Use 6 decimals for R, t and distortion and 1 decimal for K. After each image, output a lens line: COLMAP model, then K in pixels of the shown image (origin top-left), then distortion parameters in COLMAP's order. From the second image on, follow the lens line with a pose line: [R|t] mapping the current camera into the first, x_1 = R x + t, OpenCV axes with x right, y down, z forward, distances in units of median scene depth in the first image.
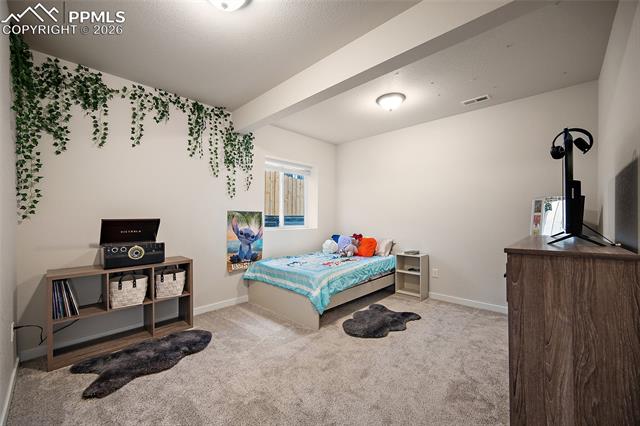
lens RADIAL K [[250.7, 0, 316.9], [0, 250.7, 214.3], [0, 0, 1]] dist [-0.000671, -0.000143]
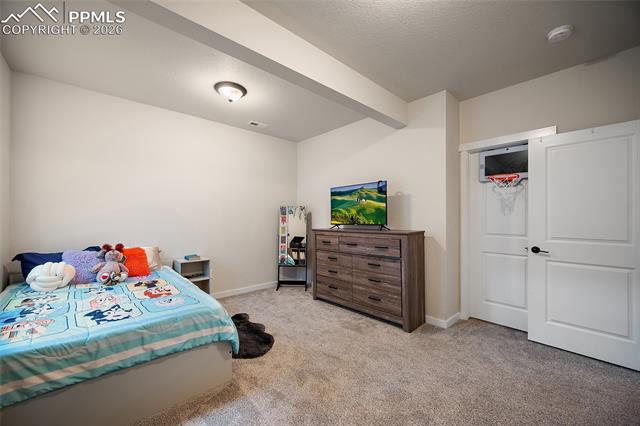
lens RADIAL K [[250.7, 0, 316.9], [0, 250.7, 214.3], [0, 0, 1]] dist [-0.000671, -0.000143]
pose [[0.072991, 0.015128, 0.997218, -0.656913], [-0.020896, 0.999689, -0.013636, 0.005523], [-0.997114, -0.019842, 0.073285, 0.694681]]
